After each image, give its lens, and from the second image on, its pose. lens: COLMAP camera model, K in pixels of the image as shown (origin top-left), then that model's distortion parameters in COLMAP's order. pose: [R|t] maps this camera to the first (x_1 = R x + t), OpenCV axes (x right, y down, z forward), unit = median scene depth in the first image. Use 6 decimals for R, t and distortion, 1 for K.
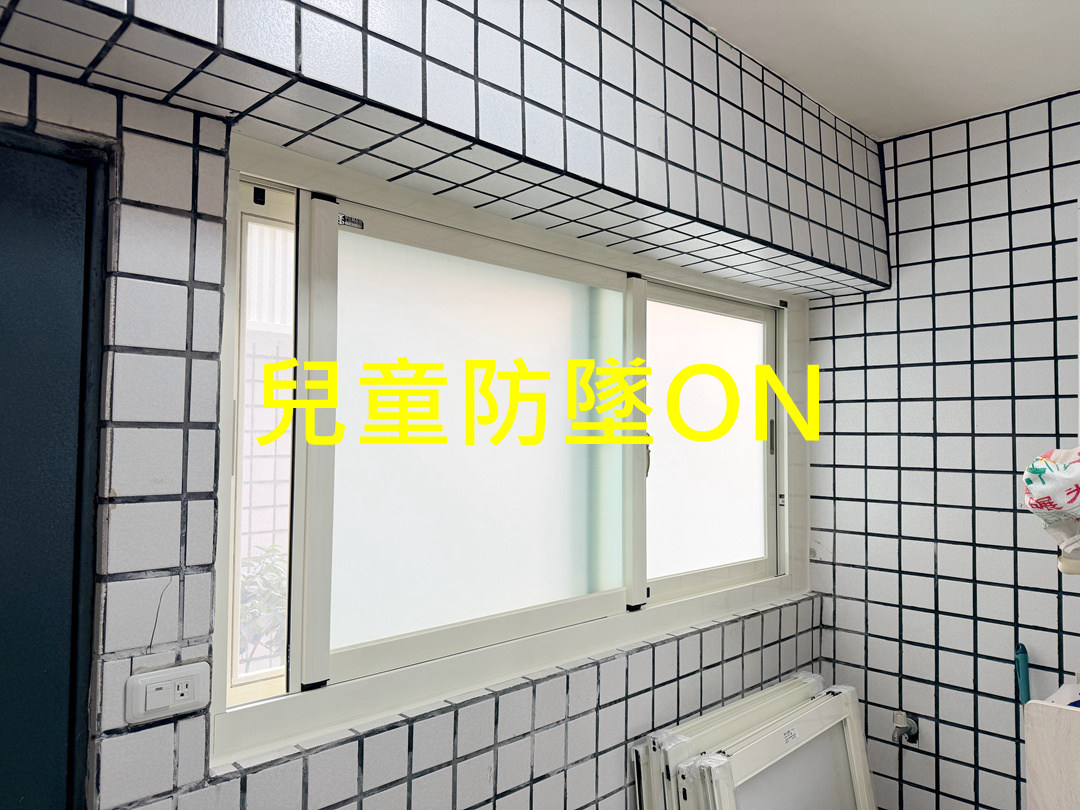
lens RADIAL K [[768.1, 0, 541.0], [0, 768.1, 403.9], [0, 0, 1]] dist [-0.005047, -0.009325]
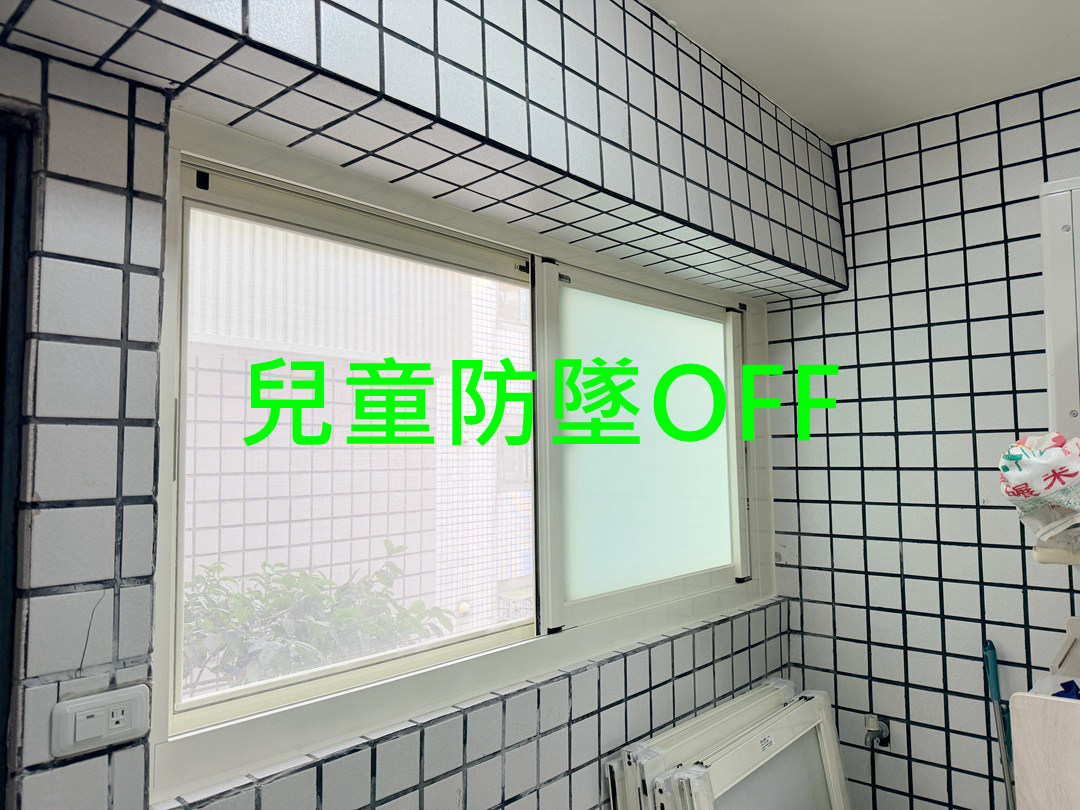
lens RADIAL K [[766.1, 0, 543.2], [0, 766.1, 403.1], [0, 0, 1]] dist [-0.004550, -0.006374]
pose [[0.997646, -0.016340, 0.066601, -0.017621], [0.018255, 0.999434, -0.028248, 0.028419], [-0.066101, 0.029398, 0.997380, 0.046001]]
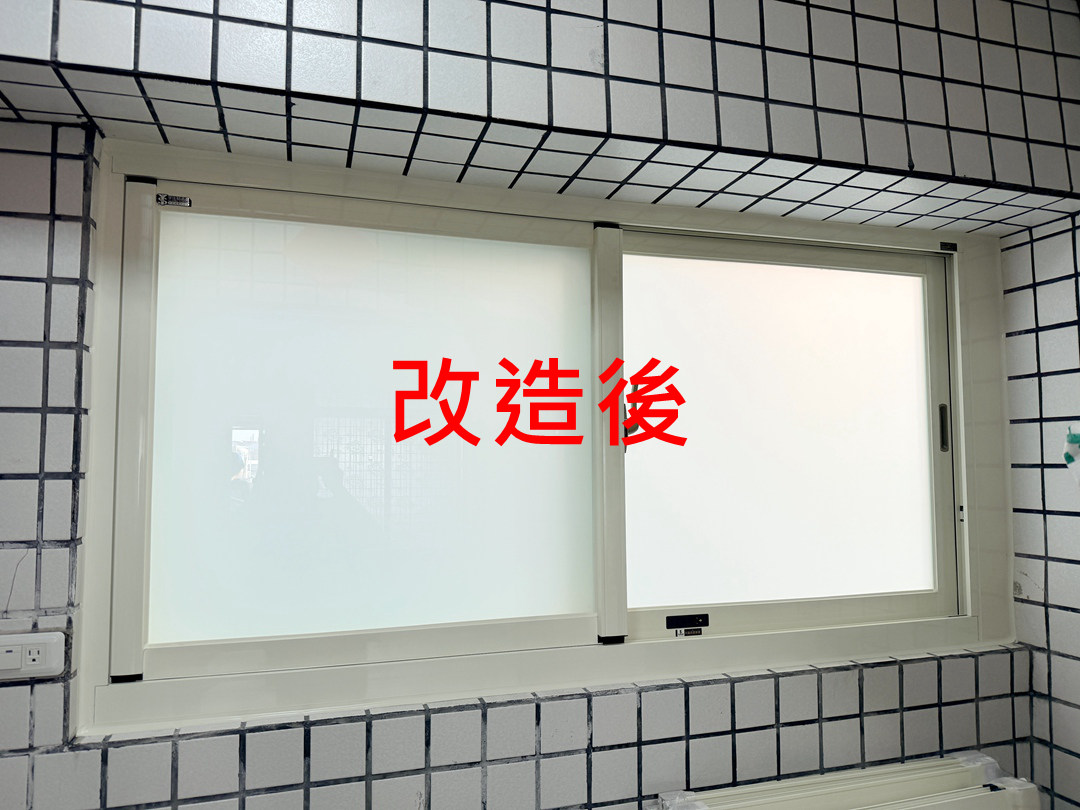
lens RADIAL K [[767.6, 0, 537.8], [0, 767.6, 411.2], [0, 0, 1]] dist [-0.016461, 0.007745]
pose [[0.887888, -0.041566, -0.458177, 0.461241], [0.030819, 0.999047, -0.030910, 0.059616], [0.459025, 0.013324, 0.888323, 0.256648]]
